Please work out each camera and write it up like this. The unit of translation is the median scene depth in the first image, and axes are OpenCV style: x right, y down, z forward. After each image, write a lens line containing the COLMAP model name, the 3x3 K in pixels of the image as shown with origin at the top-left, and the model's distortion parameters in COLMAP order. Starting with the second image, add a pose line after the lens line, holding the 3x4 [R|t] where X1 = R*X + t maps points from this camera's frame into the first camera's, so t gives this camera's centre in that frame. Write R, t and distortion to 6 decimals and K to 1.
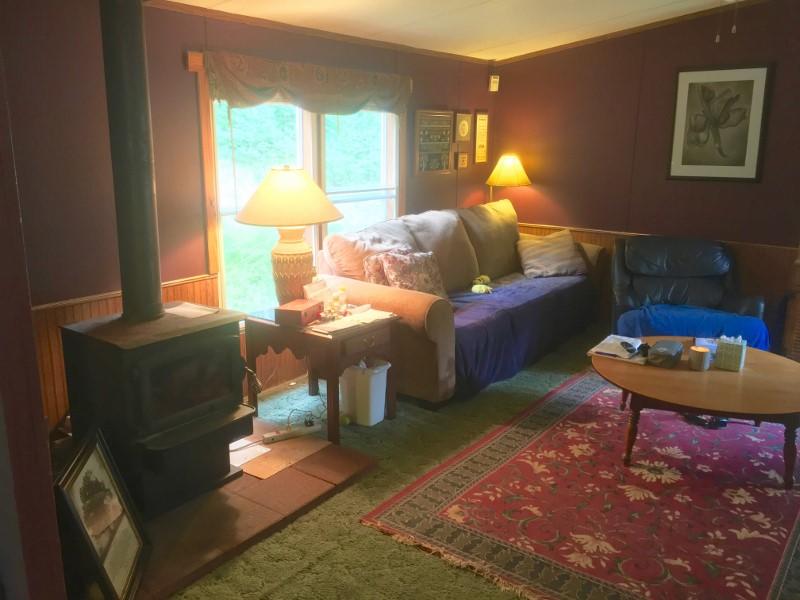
lens RADIAL K [[682.5, 0, 400.0], [0, 682.5, 300.0], [0, 0, 1]] dist [0.088175, -0.121757]
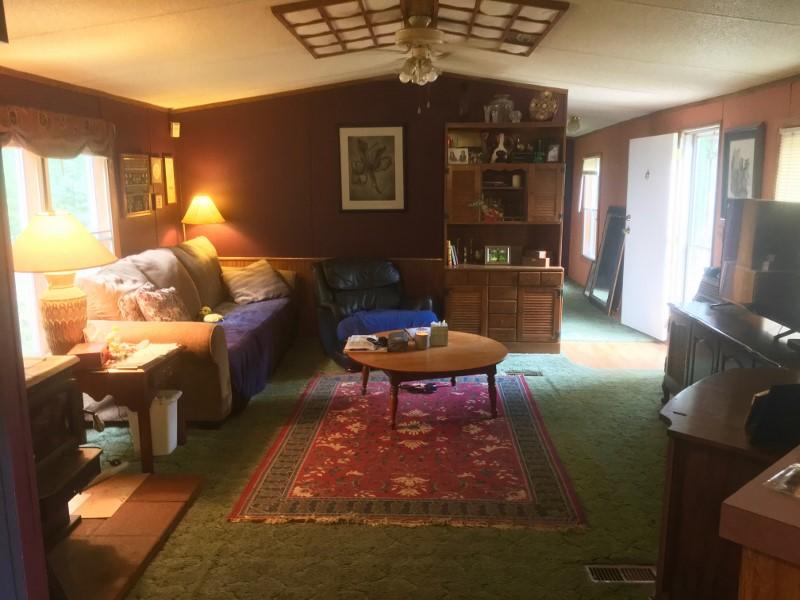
lens RADIAL K [[682.5, 0, 400.0], [0, 682.5, 300.0], [0, 0, 1]] dist [0.088175, -0.121757]
pose [[0.826811, -0.112405, 0.551134, -0.298751], [0.142680, 0.989694, -0.012198, 0.014089], [-0.544083, 0.088721, 0.834327, -0.089846]]
